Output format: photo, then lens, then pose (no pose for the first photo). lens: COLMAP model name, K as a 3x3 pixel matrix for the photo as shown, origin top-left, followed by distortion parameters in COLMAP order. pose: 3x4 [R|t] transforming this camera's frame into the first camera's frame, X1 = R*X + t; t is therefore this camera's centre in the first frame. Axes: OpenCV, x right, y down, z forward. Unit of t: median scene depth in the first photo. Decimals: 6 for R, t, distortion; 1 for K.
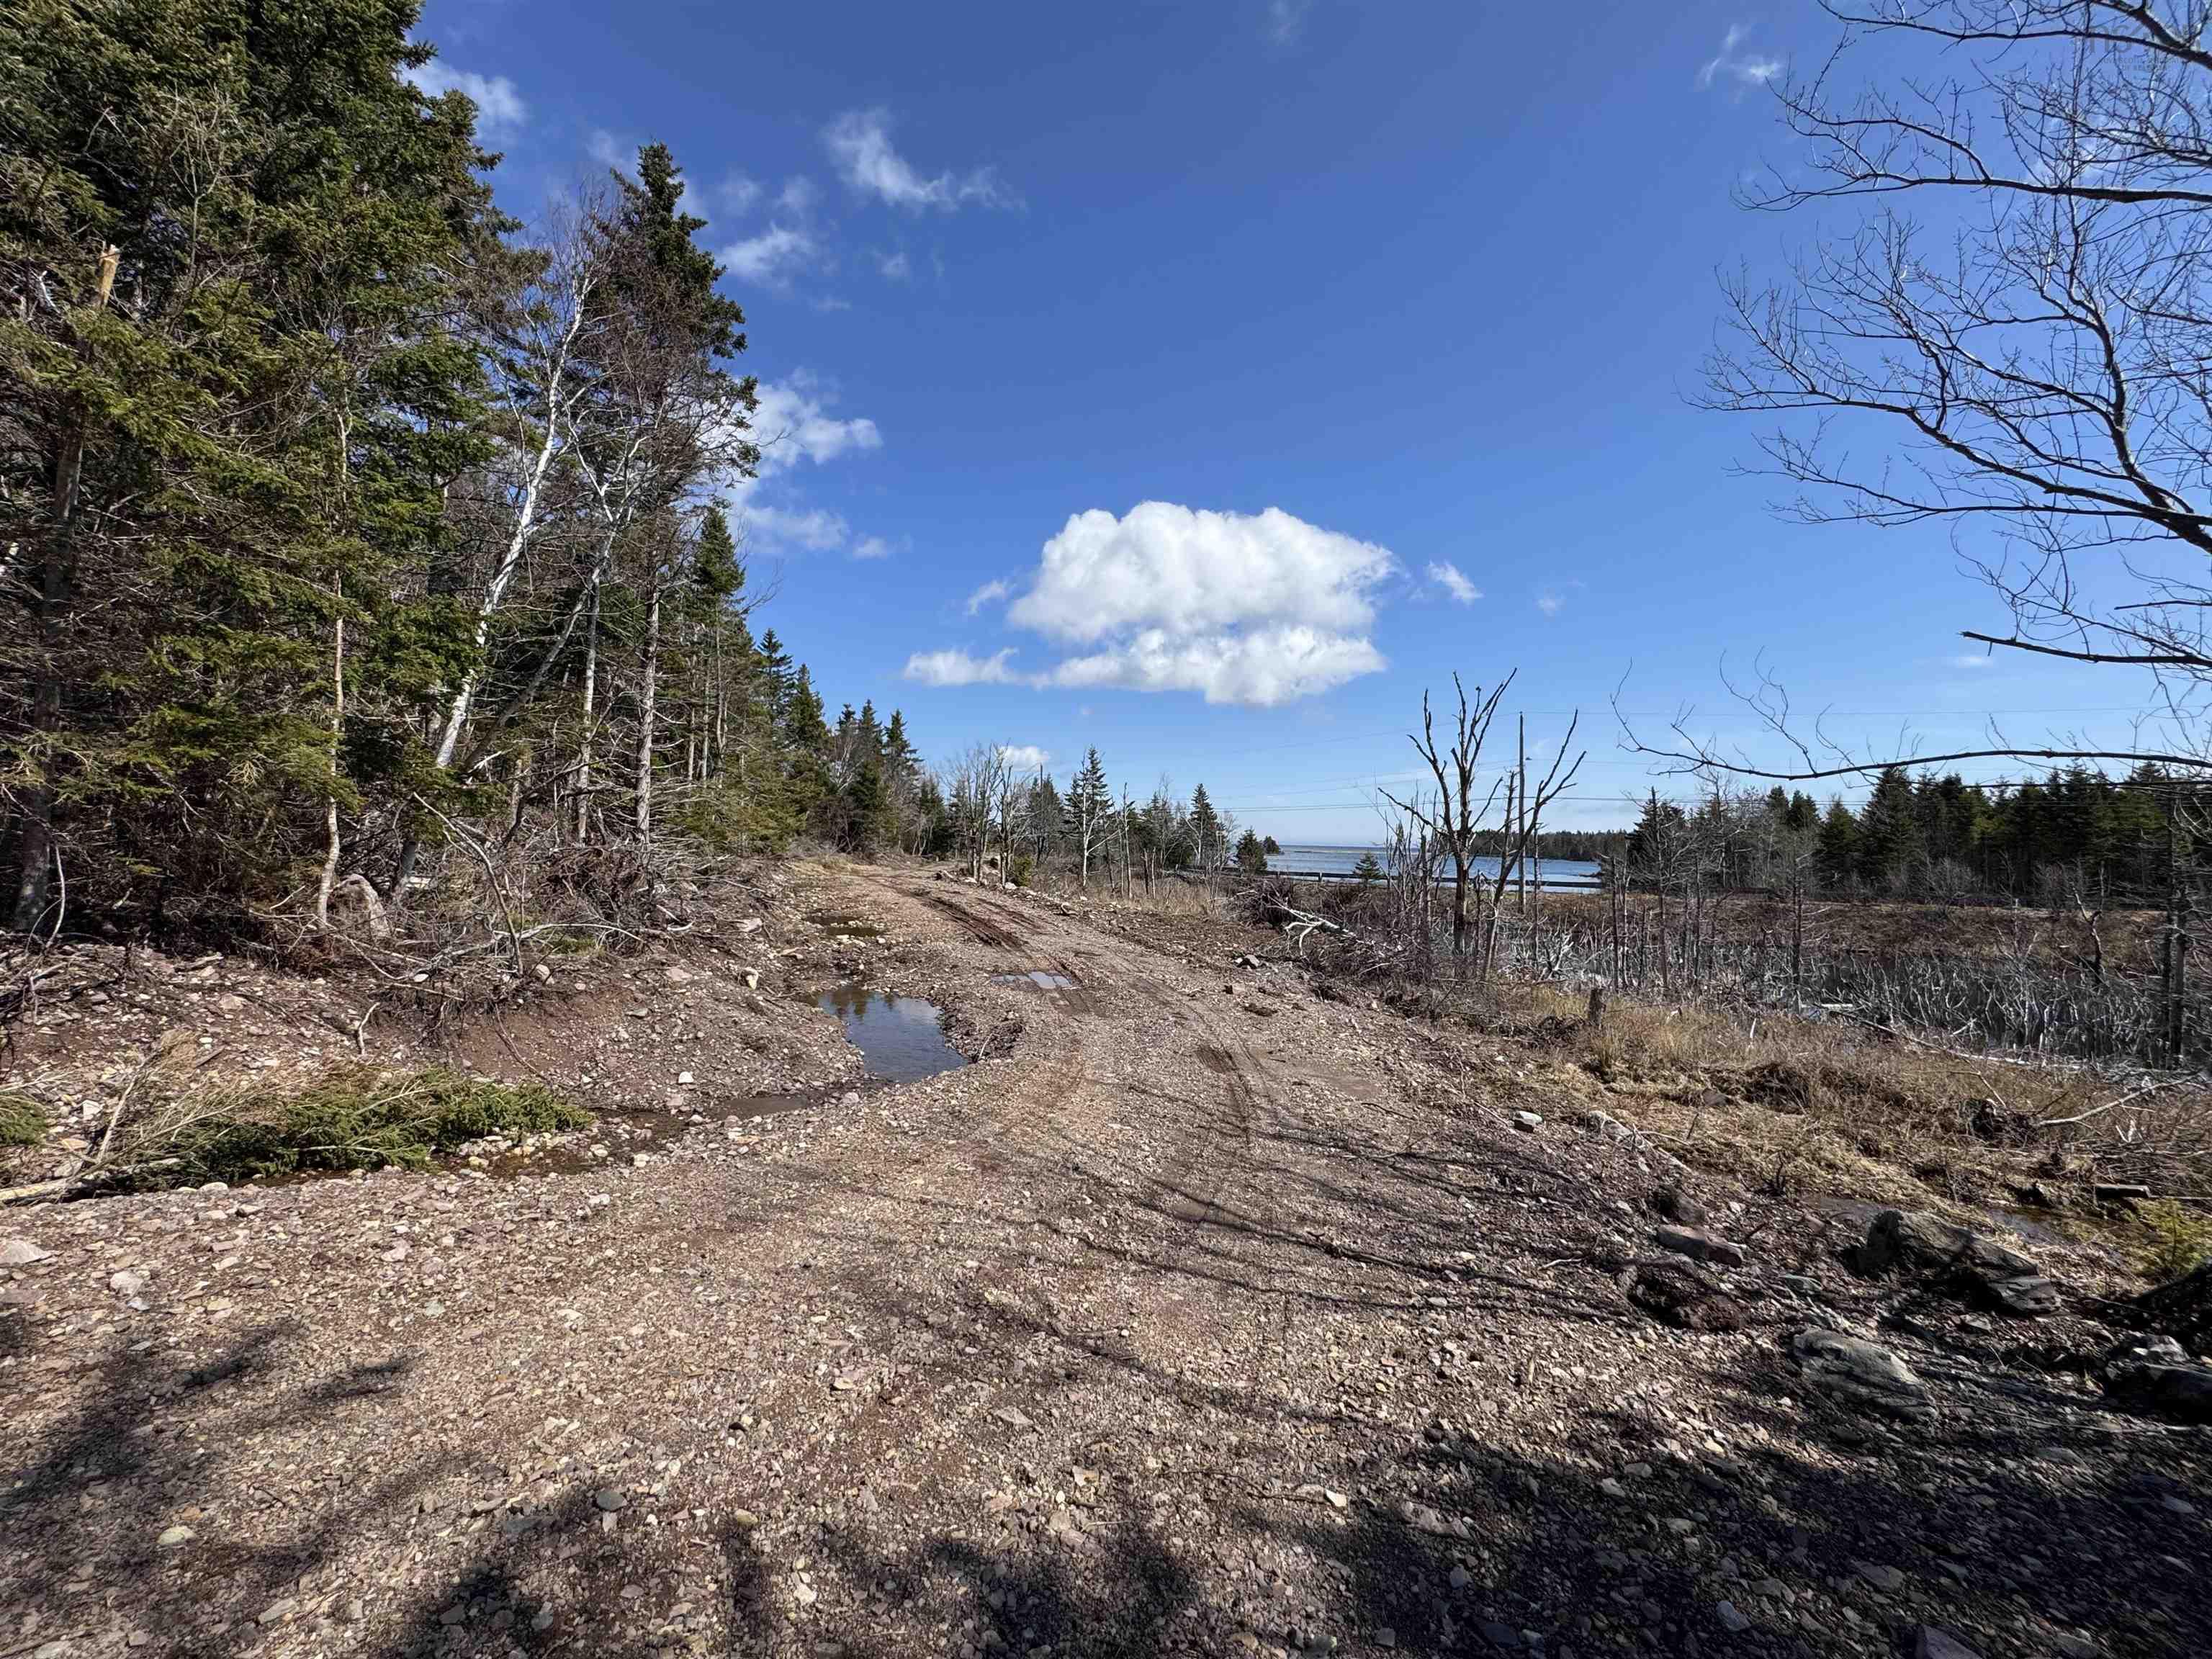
lens RADIAL K [[890.5, 0, 1100.4], [0, 890.5, 824.8], [0, 0, 1]] dist [-0.001588, 0.000243]
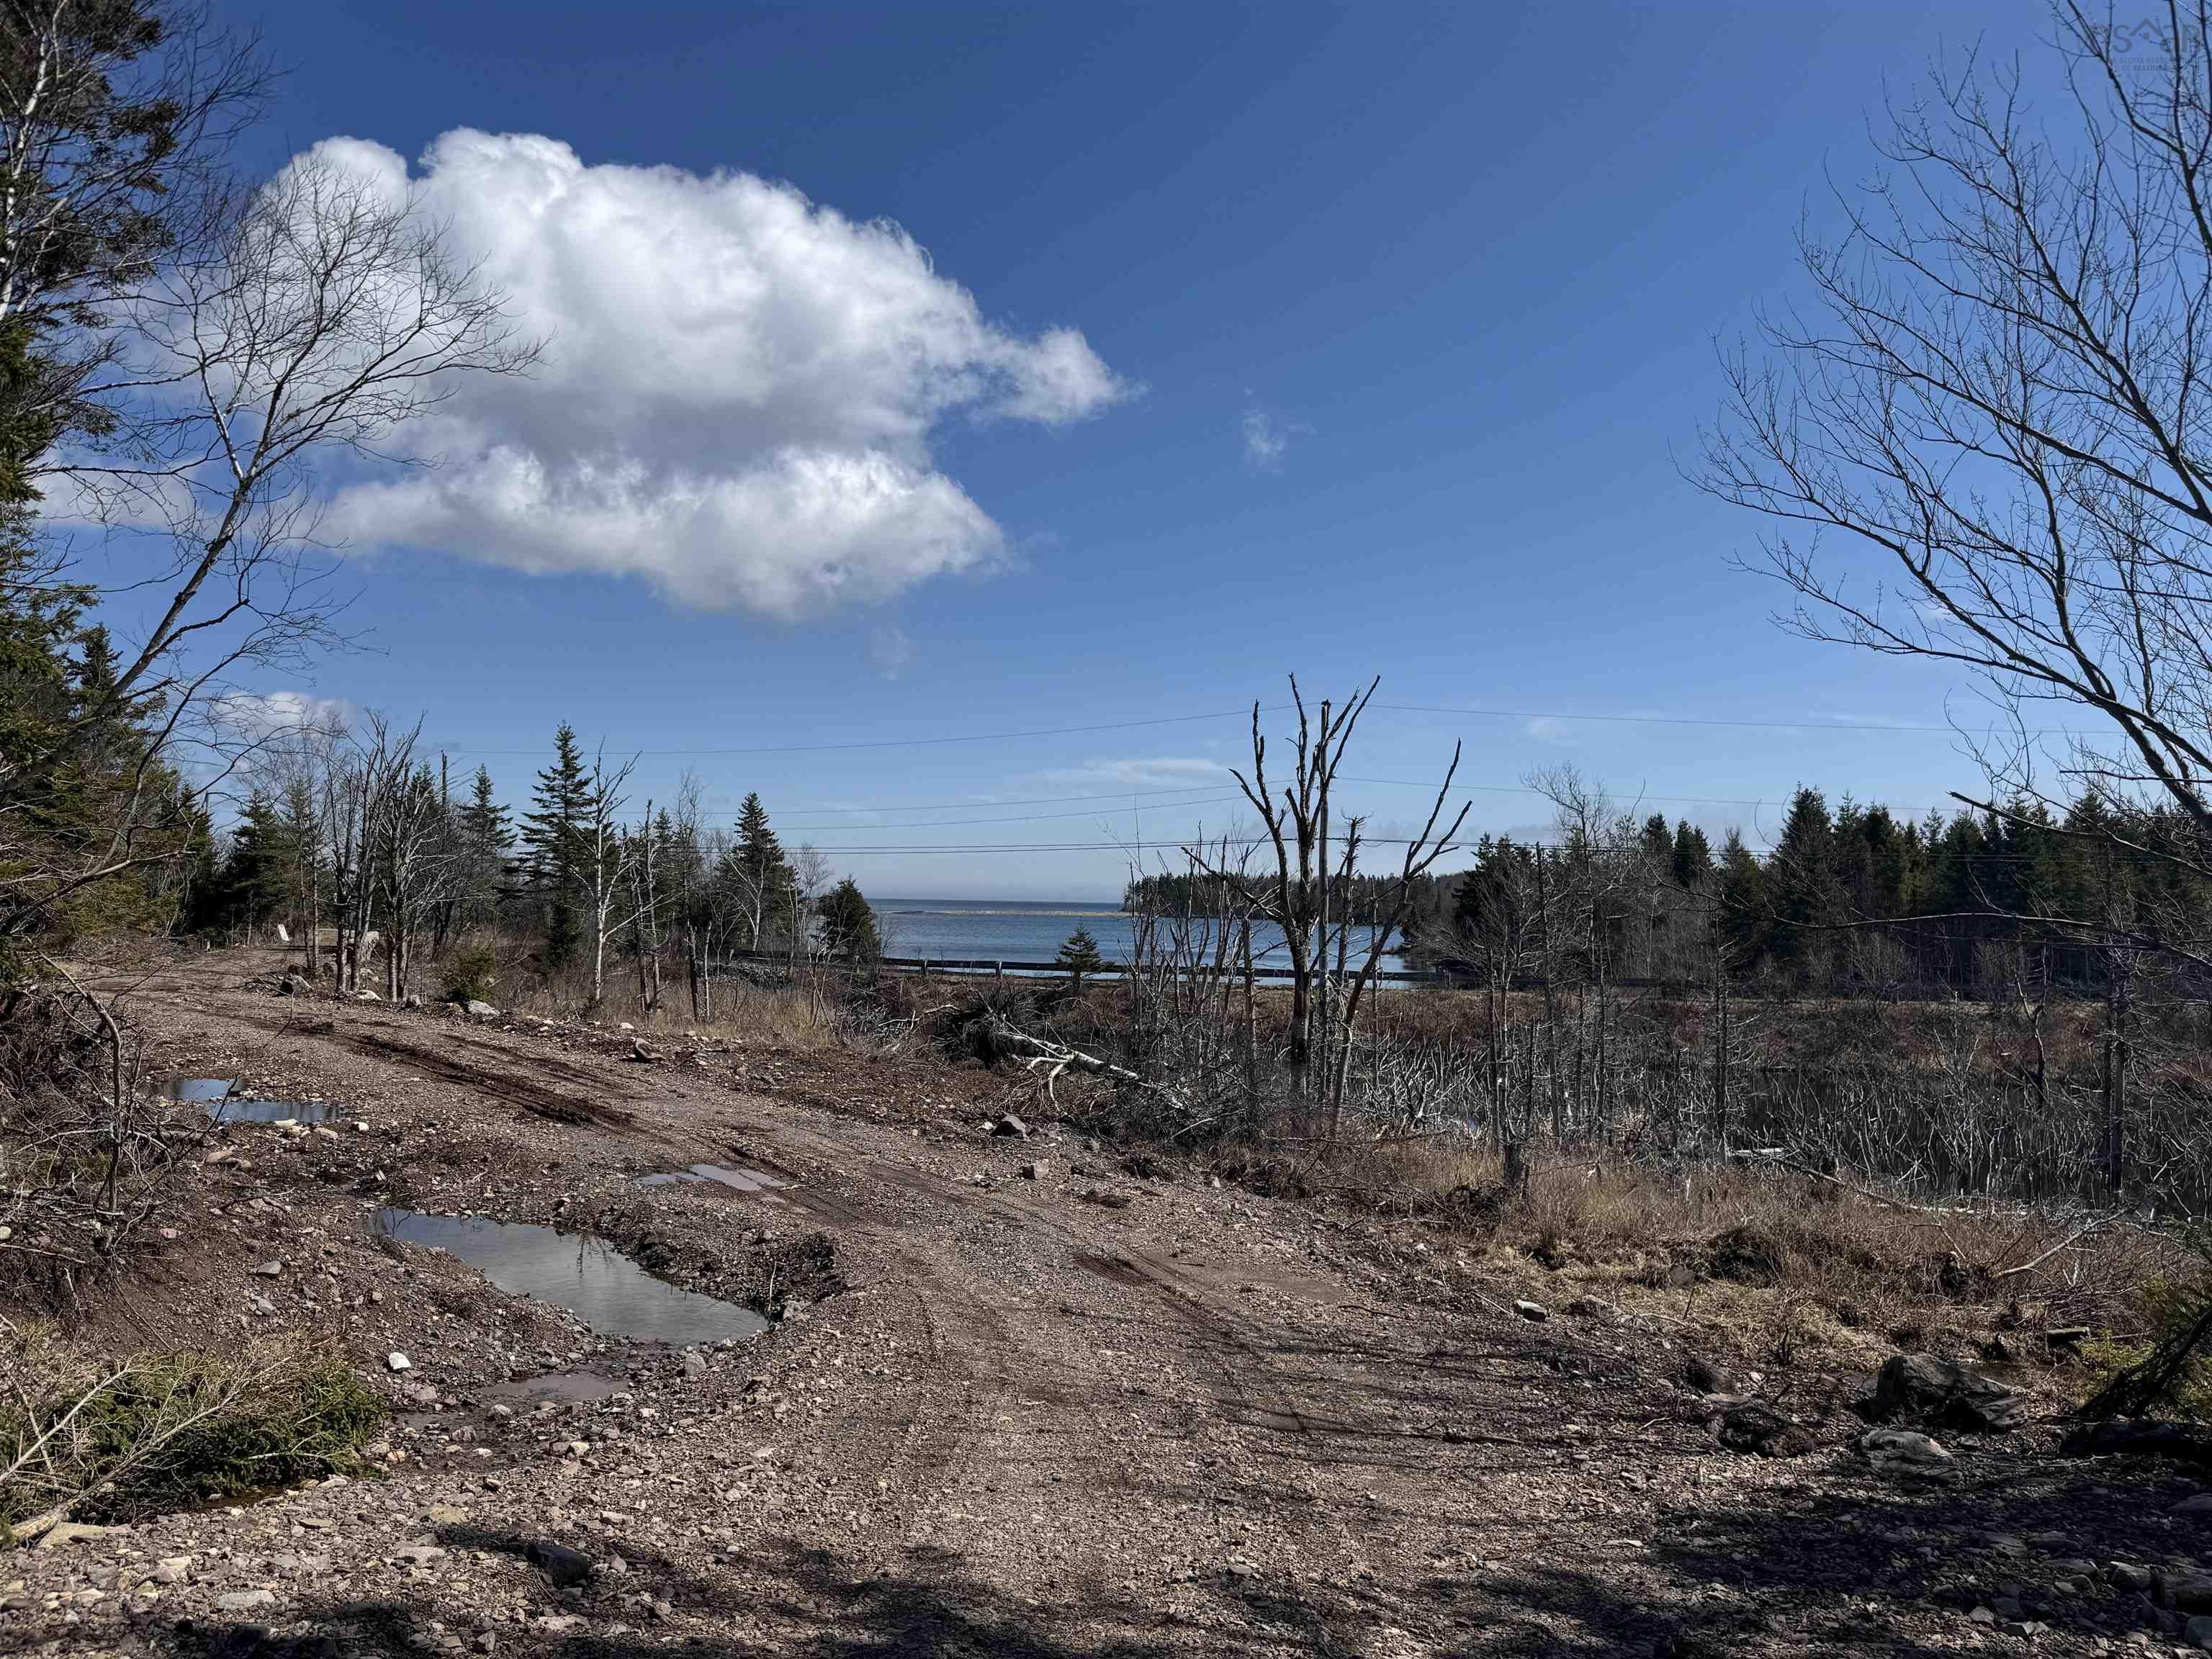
lens RADIAL K [[1684.2, 0, 1106.0], [0, 1684.2, 829.5], [0, 0, 1]] dist [0.043003, -0.054632]
pose [[0.942284, 0.009912, 0.334669, -0.385526], [-0.003580, 0.999803, -0.019532, -0.078567], [-0.334797, 0.017206, 0.942133, -0.334260]]
